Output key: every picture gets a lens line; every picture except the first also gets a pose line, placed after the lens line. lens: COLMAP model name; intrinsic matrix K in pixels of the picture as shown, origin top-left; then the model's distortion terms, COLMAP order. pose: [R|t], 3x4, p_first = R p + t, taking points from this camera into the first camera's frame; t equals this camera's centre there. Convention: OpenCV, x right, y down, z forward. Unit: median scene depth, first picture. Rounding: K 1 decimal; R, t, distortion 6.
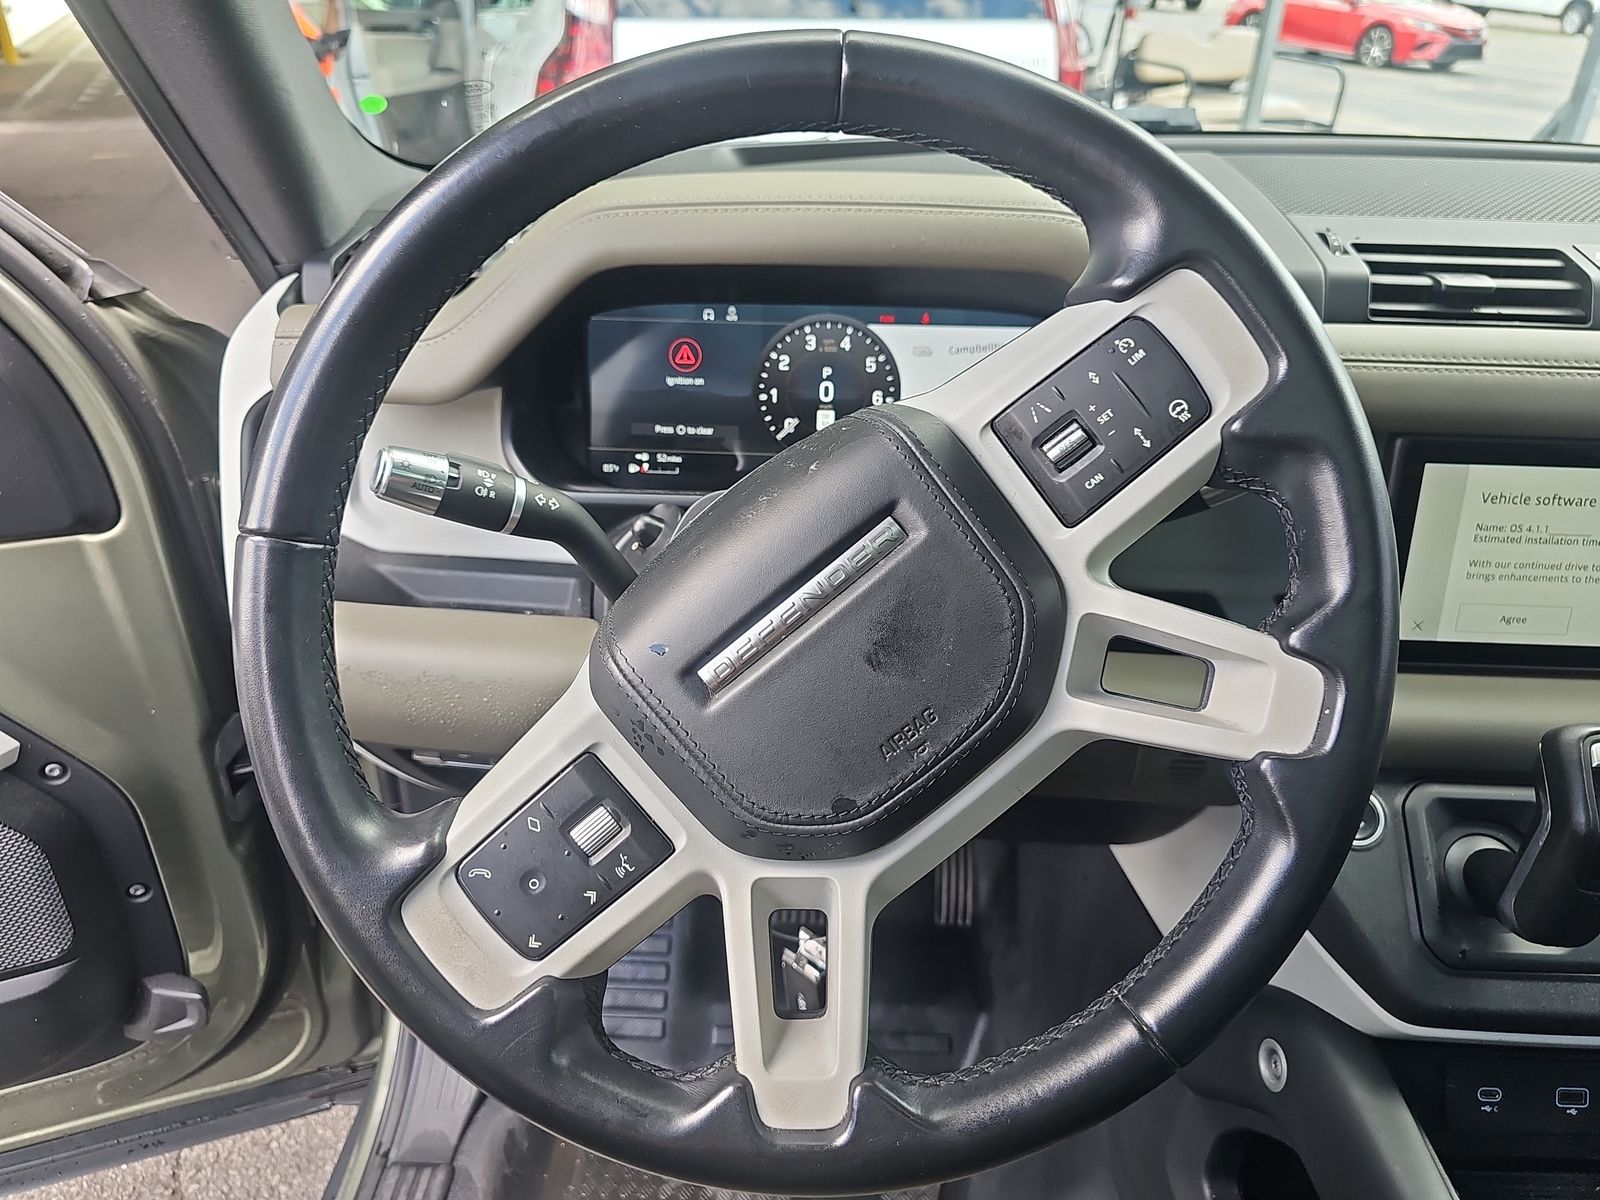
lens RADIAL K [[1087.6, 0, 800.0], [0, 1087.6, 600.0], [0, 0, 1]] dist [0.043667, -0.055810]
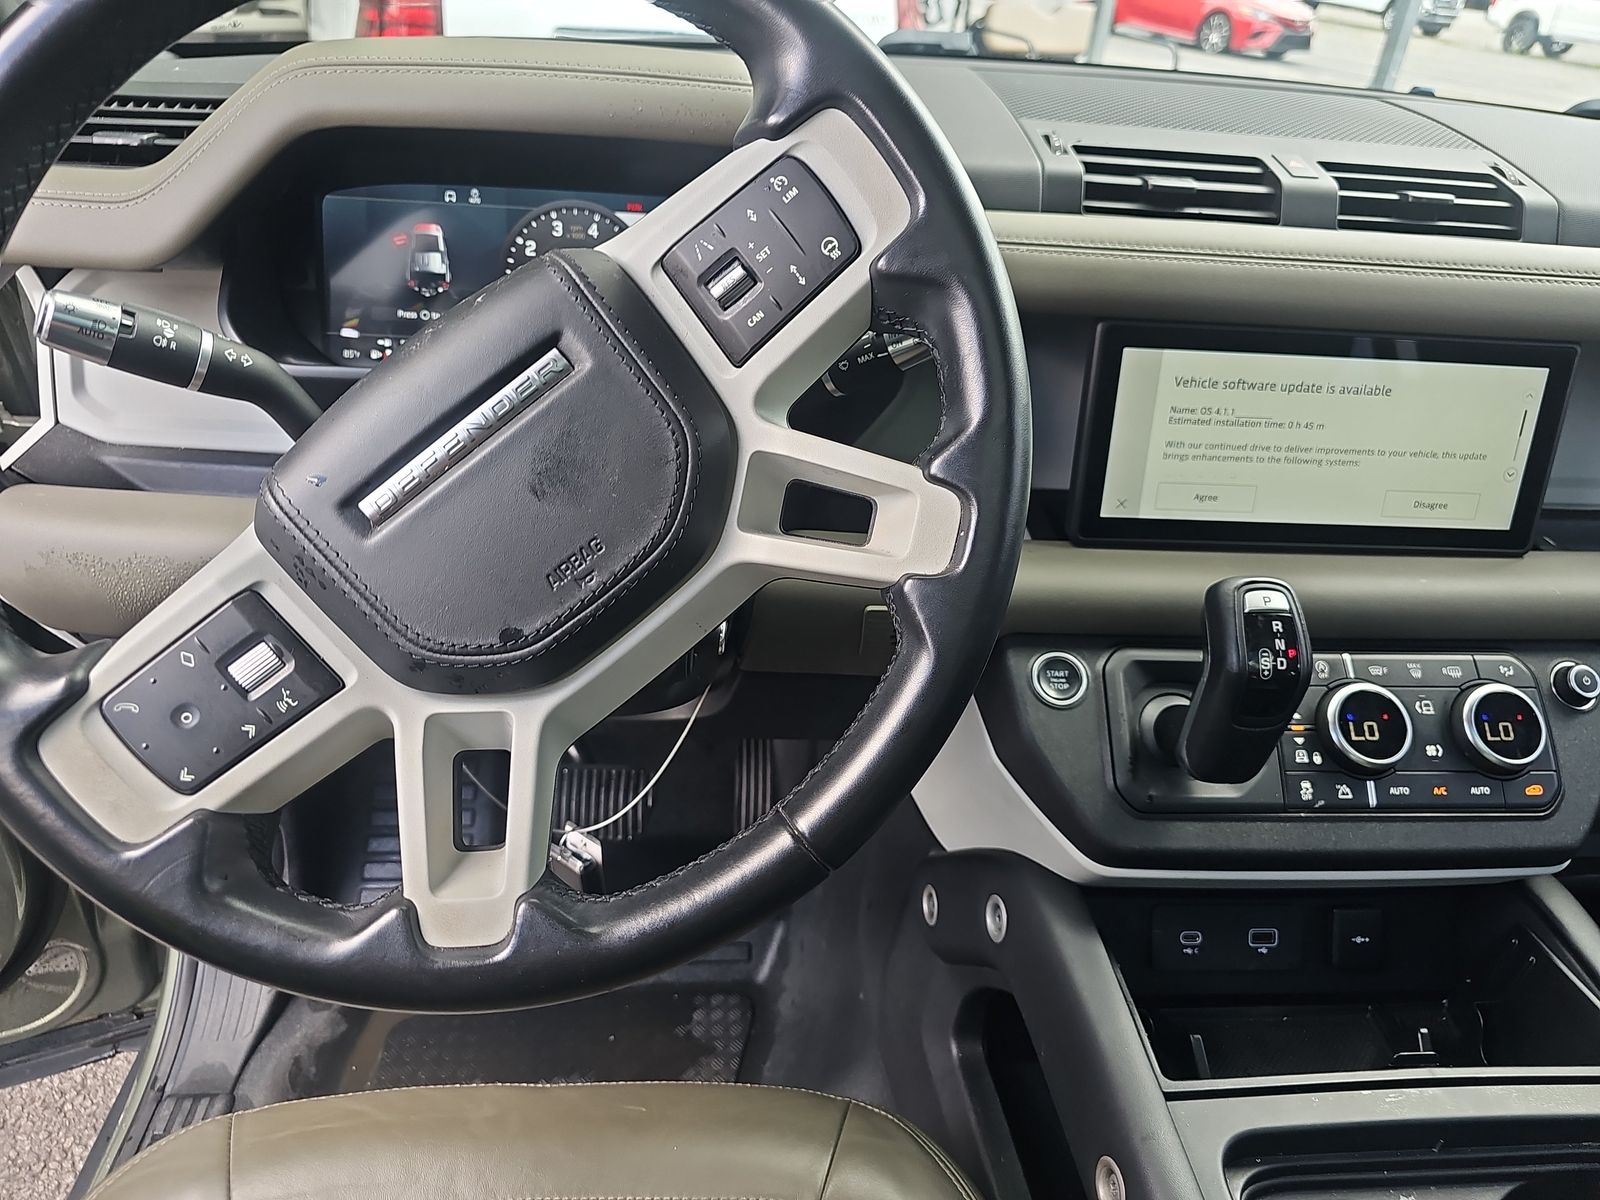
lens RADIAL K [[1085.7, 0, 800.0], [0, 1085.7, 600.0], [0, 0, 1]] dist [0.030485, -0.033291]
pose [[0.992746, -0.010340, 0.119783, 0.152640], [0.006809, 0.999531, 0.029855, 0.105026], [-0.120035, -0.028823, 0.992351, -0.028542]]
